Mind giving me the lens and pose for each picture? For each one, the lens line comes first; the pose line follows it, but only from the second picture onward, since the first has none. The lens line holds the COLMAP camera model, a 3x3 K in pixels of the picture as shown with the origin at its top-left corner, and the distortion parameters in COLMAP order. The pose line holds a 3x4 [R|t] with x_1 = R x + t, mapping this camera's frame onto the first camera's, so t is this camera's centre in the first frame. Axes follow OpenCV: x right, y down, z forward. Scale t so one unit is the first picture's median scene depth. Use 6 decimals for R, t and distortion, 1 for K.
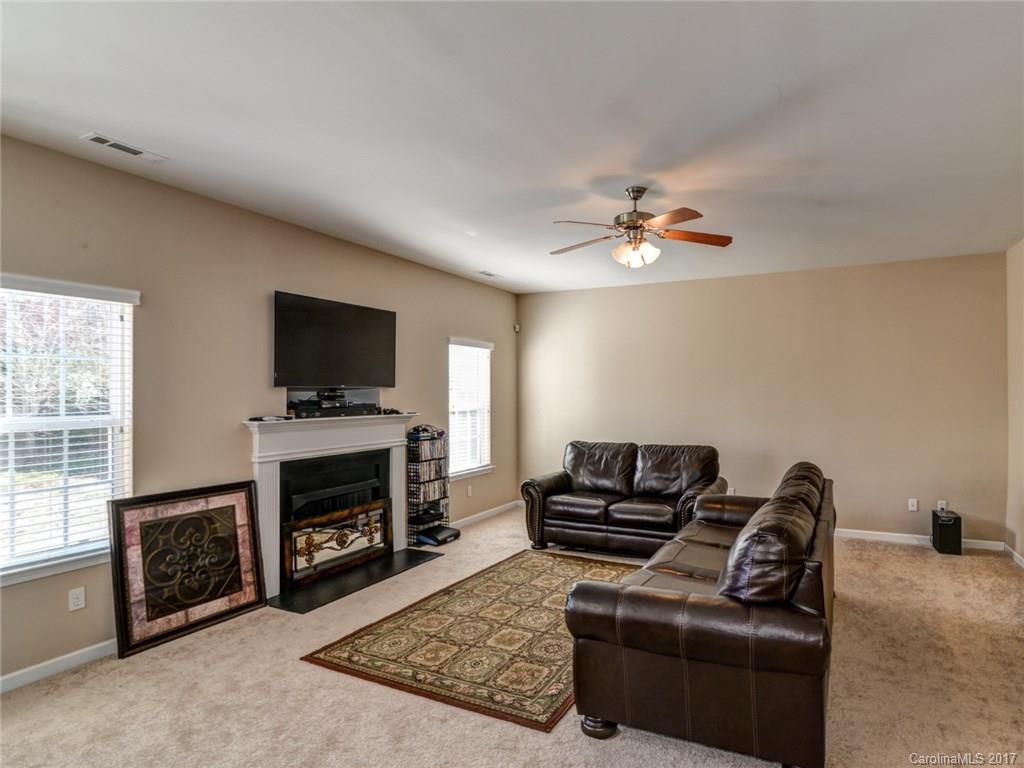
lens RADIAL K [[548.7, 0, 554.9], [0, 548.7, 386.3], [0, 0, 1]] dist [-0.023219, -0.000477]
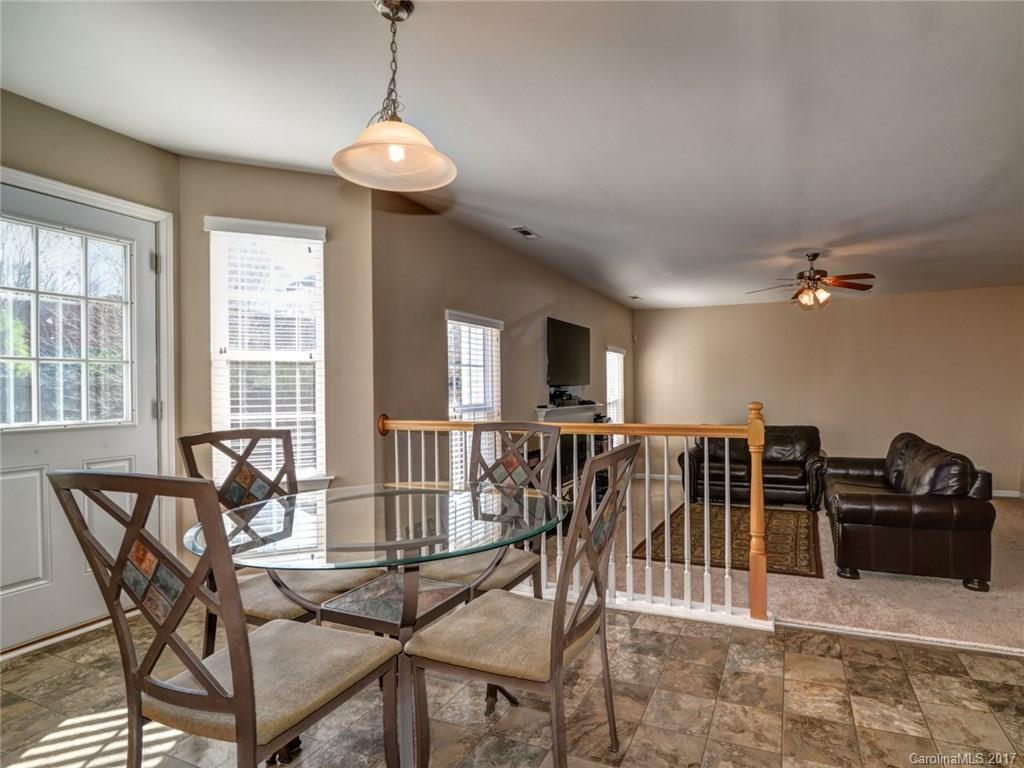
lens RADIAL K [[528.9, 0, 553.6], [0, 528.9, 389.6], [0, 0, 1]] dist [-0.014679, -0.002967]
pose [[0.999009, -0.006998, 0.043954, -0.555469], [0.006539, 0.999922, 0.010596, -0.000143], [-0.044025, -0.010298, 0.998977, -0.384510]]
